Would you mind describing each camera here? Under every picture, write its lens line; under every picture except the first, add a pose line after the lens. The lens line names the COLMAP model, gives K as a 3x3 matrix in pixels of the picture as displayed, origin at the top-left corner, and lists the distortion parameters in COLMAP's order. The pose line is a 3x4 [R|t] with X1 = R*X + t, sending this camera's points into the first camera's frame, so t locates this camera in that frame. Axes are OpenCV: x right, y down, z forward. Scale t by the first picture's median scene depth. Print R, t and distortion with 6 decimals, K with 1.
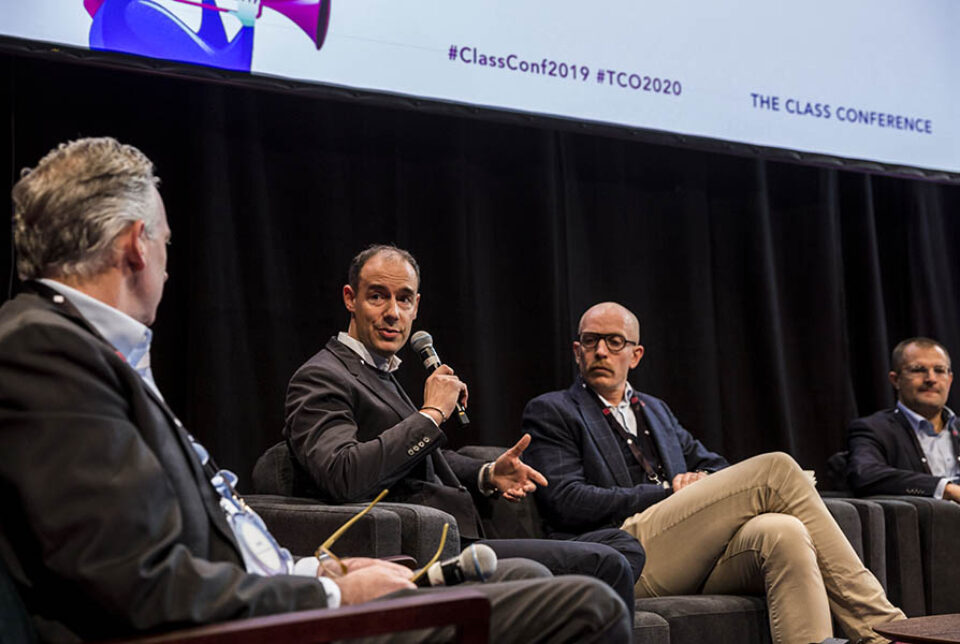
lens RADIAL K [[1360.6, 0, 480.0], [0, 1360.6, 322.0], [0, 0, 1]] dist [0.082083, 0.012001]
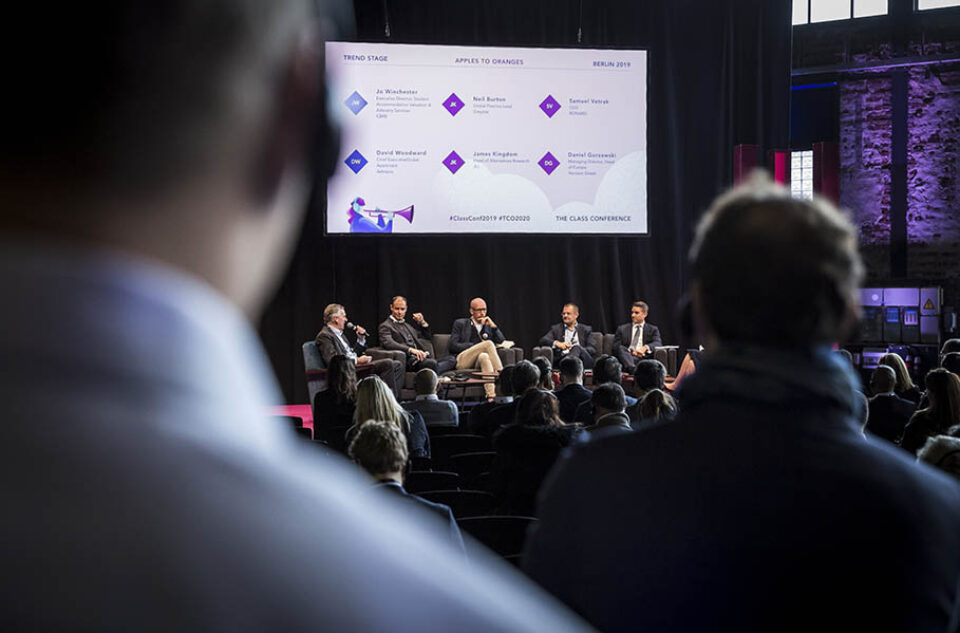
lens RADIAL K [[1434.3, 0, 480.0], [0, 1434.3, 316.5], [0, 0, 1]] dist [-0.021892, -0.004655]
pose [[0.960854, 0.002349, -0.277044, 1.158958], [0.035327, 0.990763, 0.130925, -0.463135], [0.274792, -0.135588, 0.951896, -2.715954]]
